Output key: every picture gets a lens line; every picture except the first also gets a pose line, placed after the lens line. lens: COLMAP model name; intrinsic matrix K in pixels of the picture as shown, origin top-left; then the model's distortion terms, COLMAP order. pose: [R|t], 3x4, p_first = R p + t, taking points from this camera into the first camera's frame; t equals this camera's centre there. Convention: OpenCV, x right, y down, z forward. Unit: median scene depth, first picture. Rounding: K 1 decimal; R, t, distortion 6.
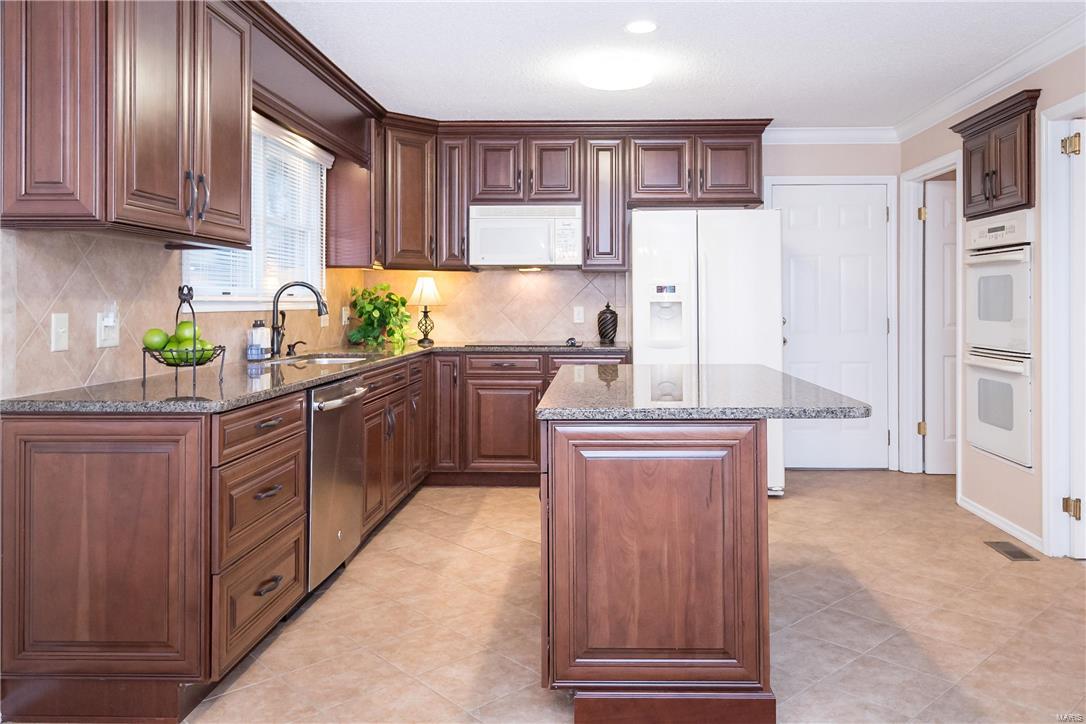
lens RADIAL K [[800.5, 0, 596.1], [0, 800.5, 305.9], [0, 0, 1]] dist [0.021660, -0.009545]
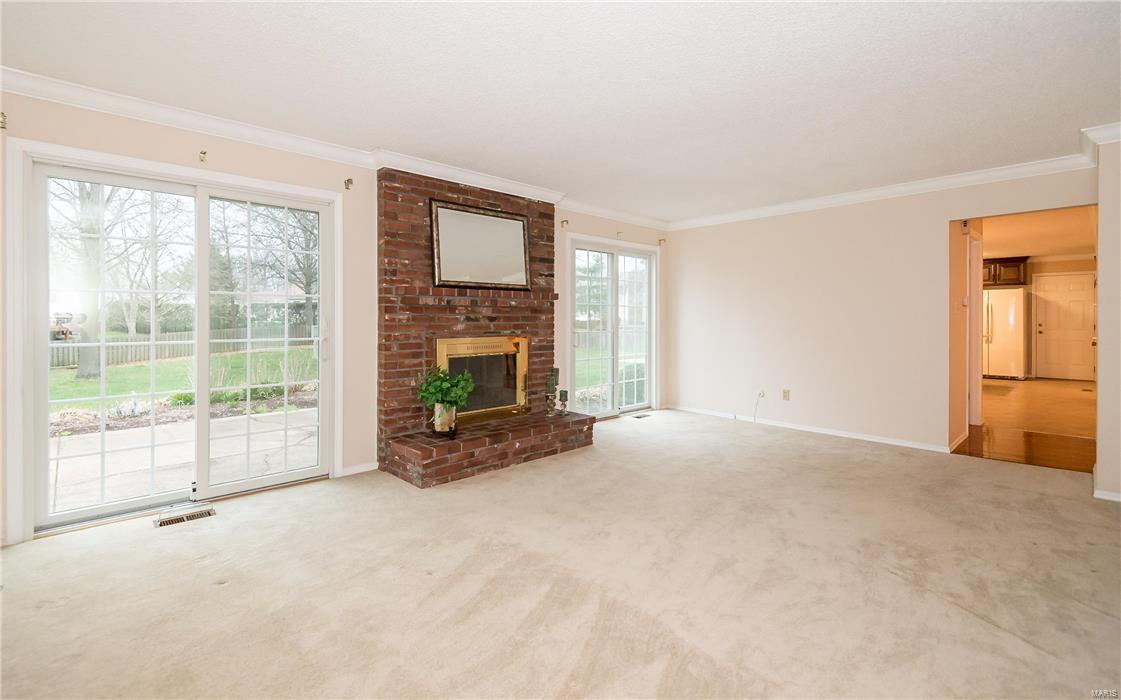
lens RADIAL K [[516.6, 0, 558.0], [0, 516.6, 324.5], [0, 0, 1]] dist [-0.003797, -0.002450]
pose [[0.692572, -0.002516, -0.721344, 0.510735], [0.002998, 0.999995, -0.000609, 0.019277], [0.721342, -0.001741, 0.692577, -2.041558]]
